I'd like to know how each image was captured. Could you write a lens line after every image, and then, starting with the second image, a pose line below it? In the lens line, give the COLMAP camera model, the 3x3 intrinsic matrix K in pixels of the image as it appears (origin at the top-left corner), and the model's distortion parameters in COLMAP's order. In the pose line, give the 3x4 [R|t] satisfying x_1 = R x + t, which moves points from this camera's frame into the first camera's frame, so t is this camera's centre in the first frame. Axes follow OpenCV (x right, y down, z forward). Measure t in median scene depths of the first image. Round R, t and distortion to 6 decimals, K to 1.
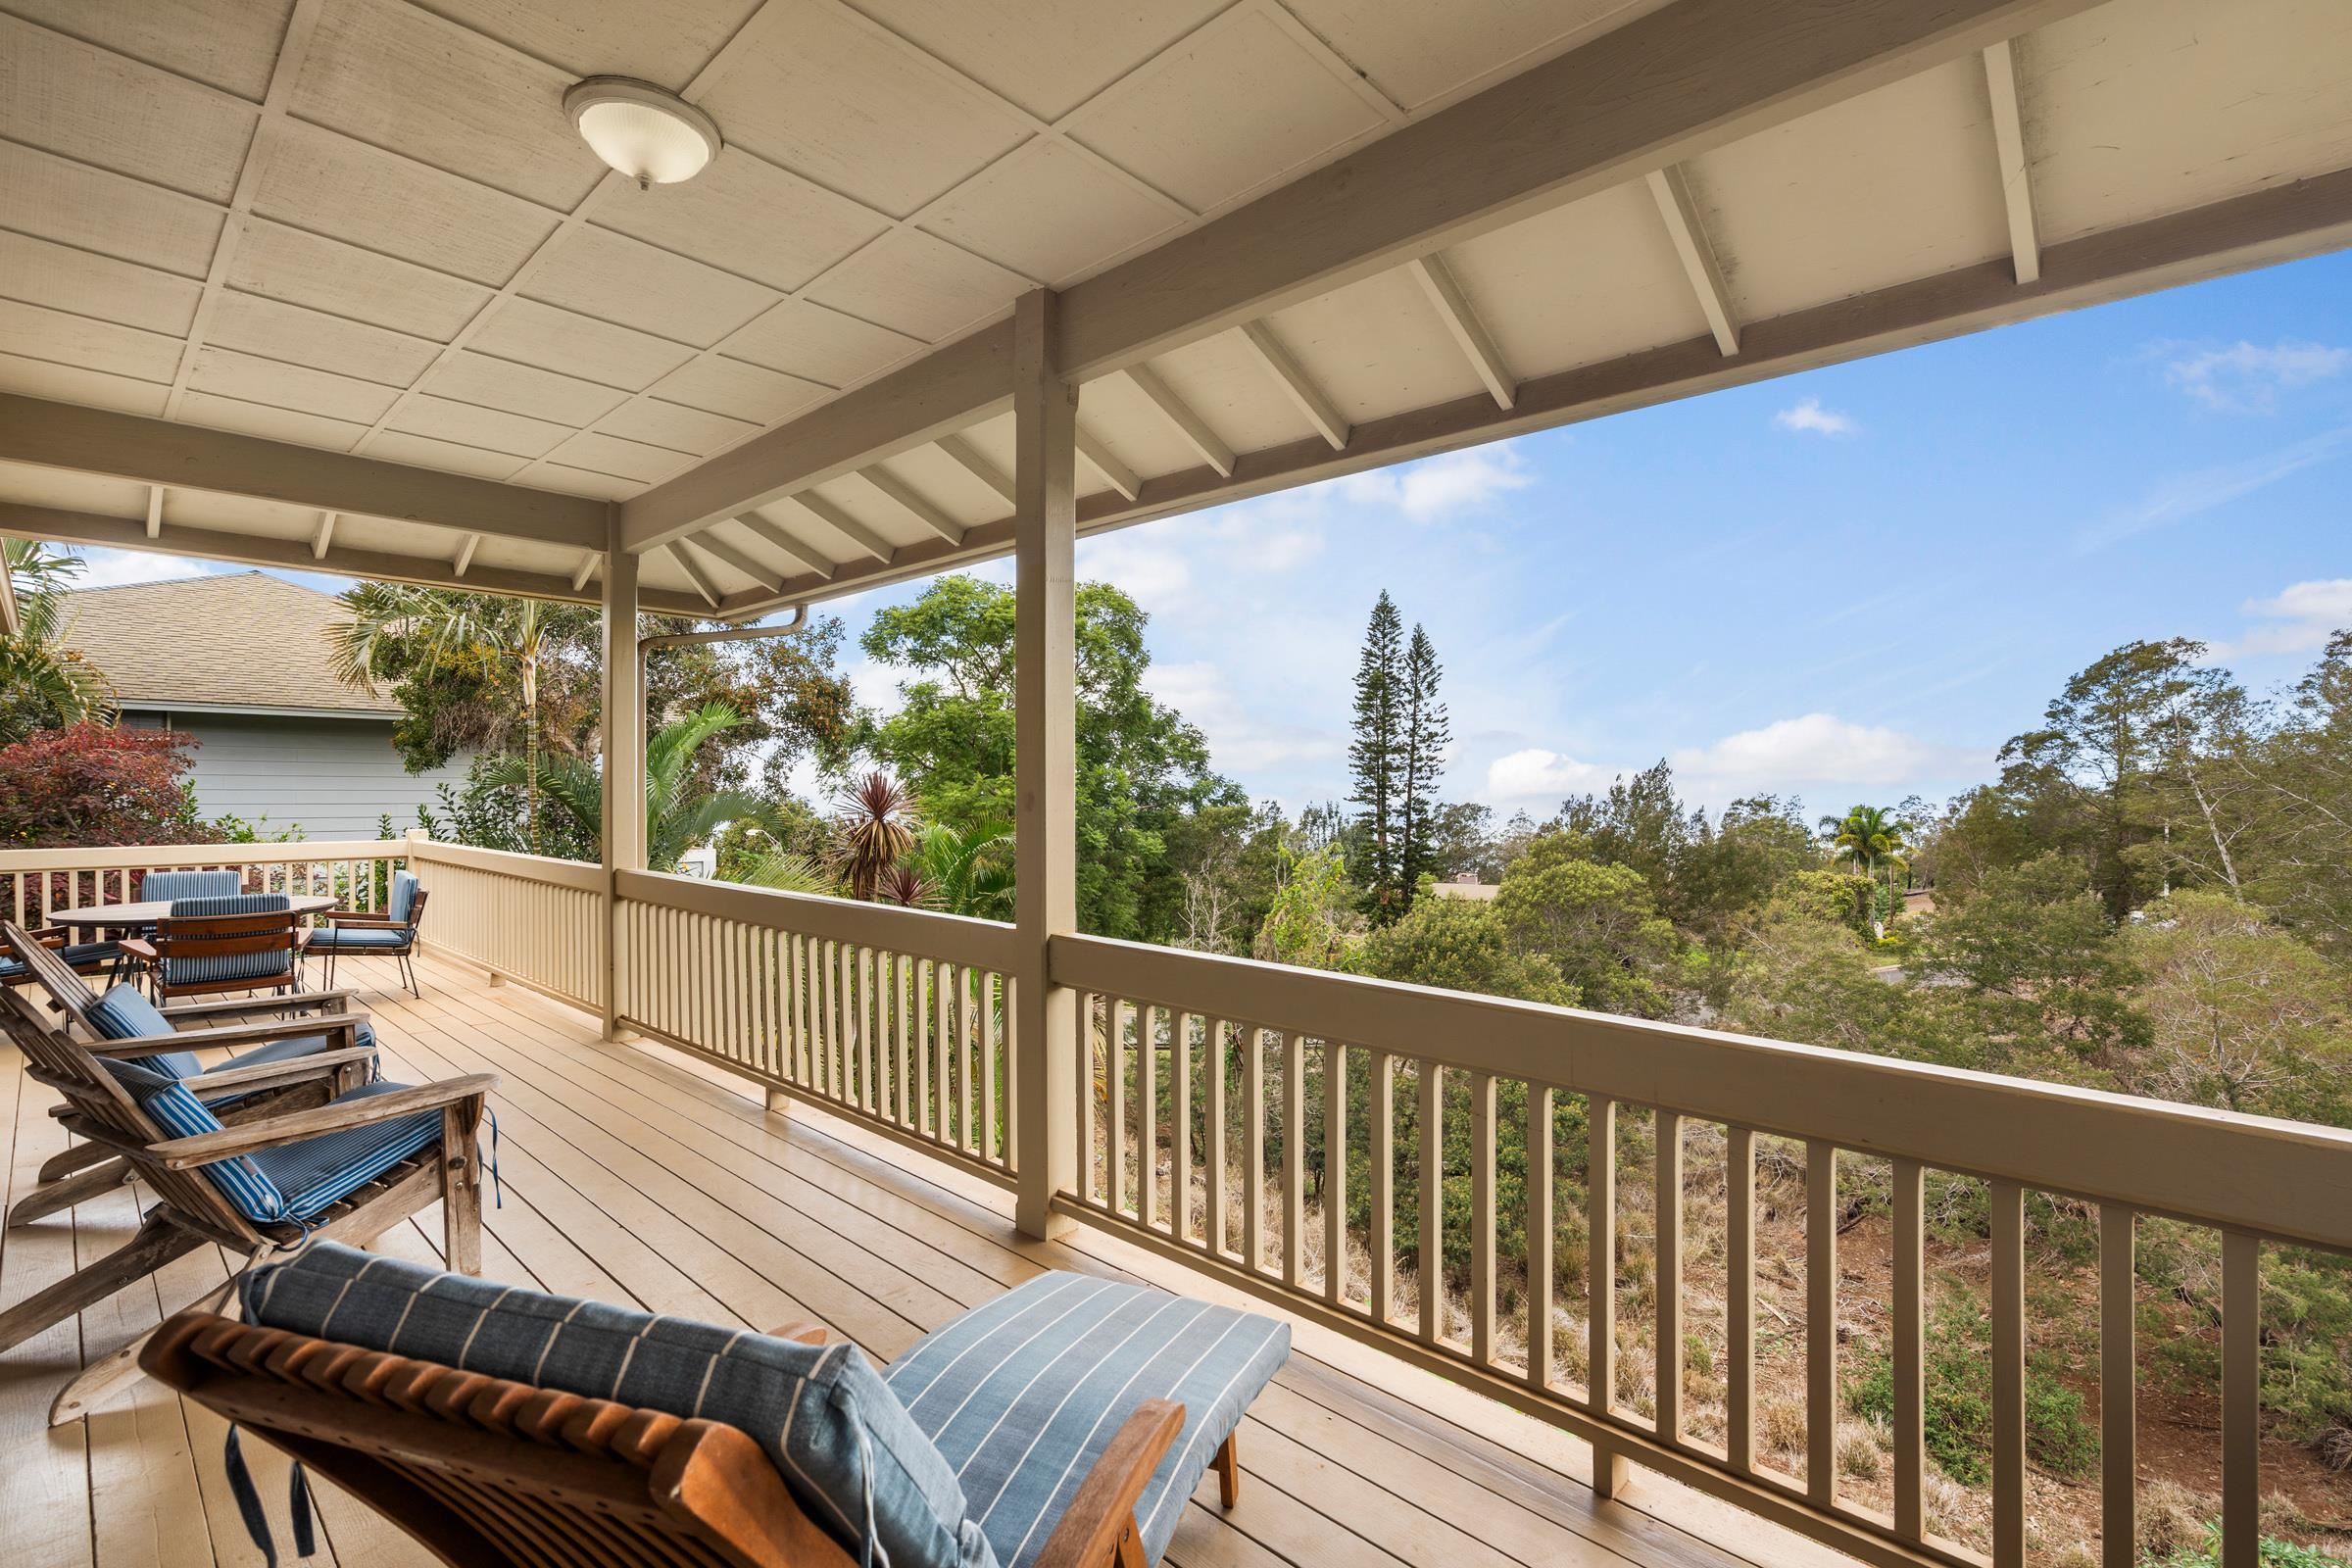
lens RADIAL K [[1058.6, 0, 1154.3], [0, 1058.6, 800.0], [0, 0, 1]] dist [-0.002840, 0.000765]
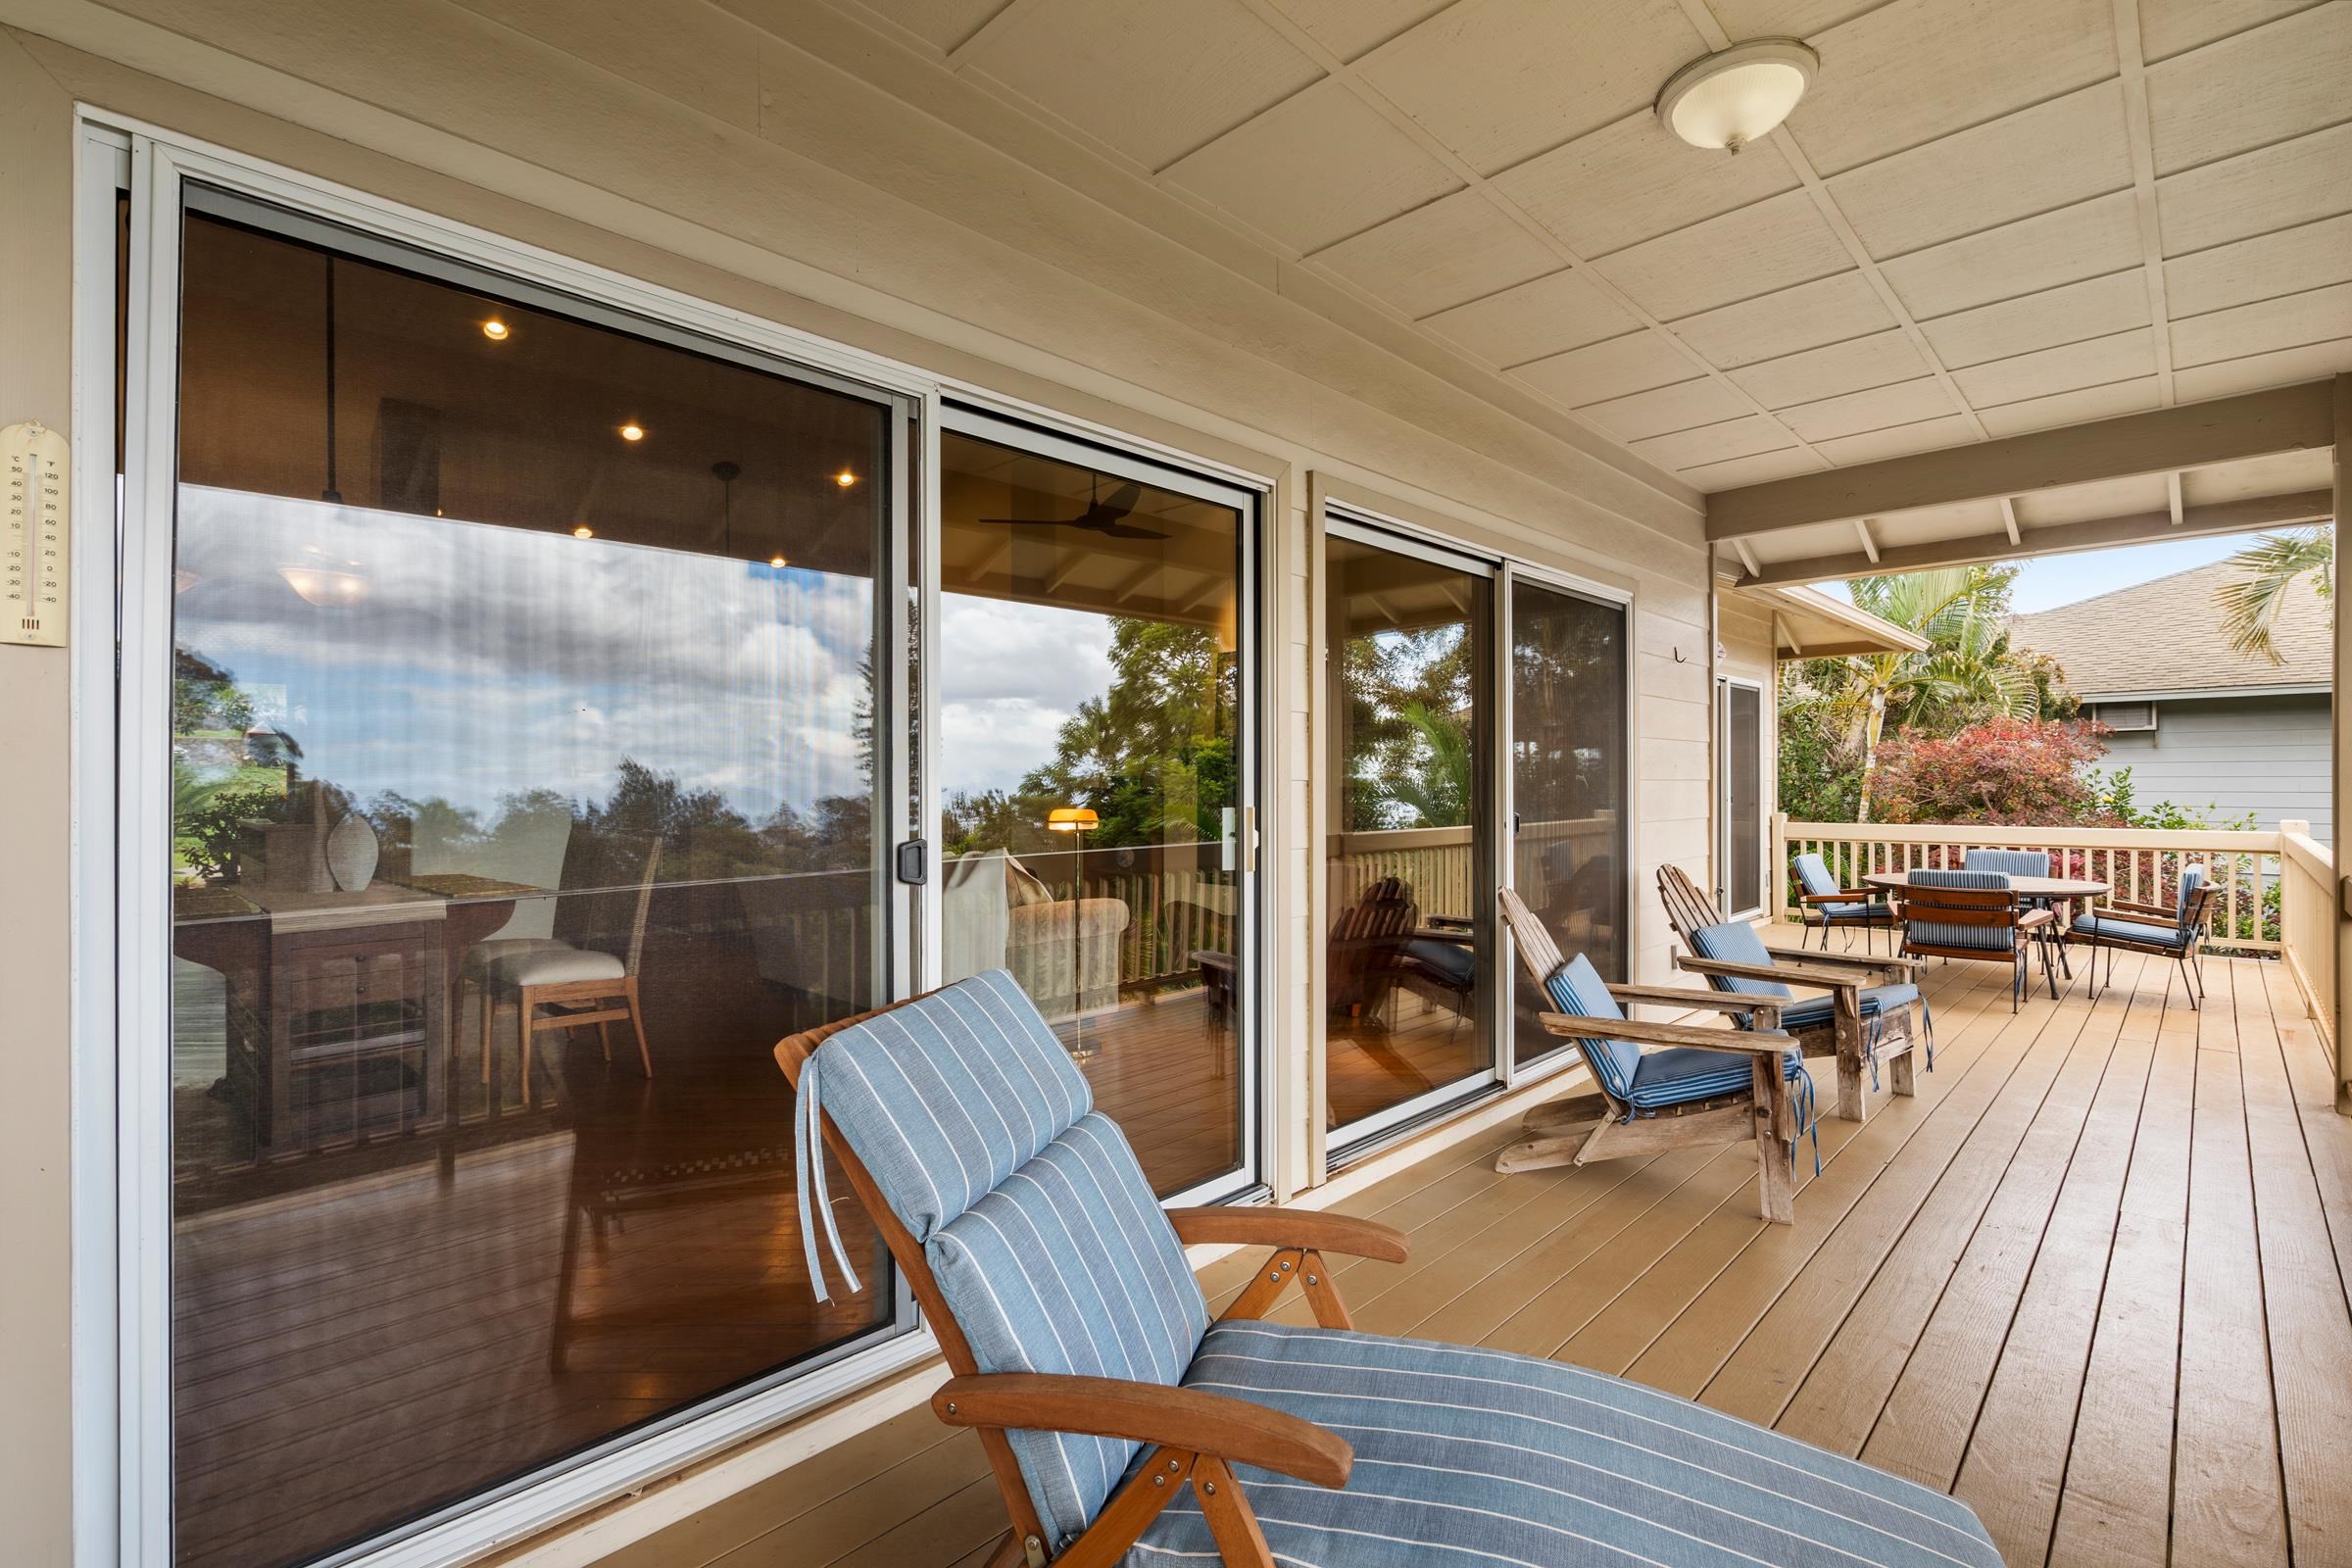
lens RADIAL K [[1058.6, 0, 1210.2], [0, 1058.6, 788.2], [0, 0, 1]] dist [-0.002840, 0.000765]
pose [[0.012335, 0.002085, -0.999922, 0.177678], [-0.003232, 0.999993, 0.002045, 0.004360], [0.999919, 0.003207, 0.012342, 0.177880]]
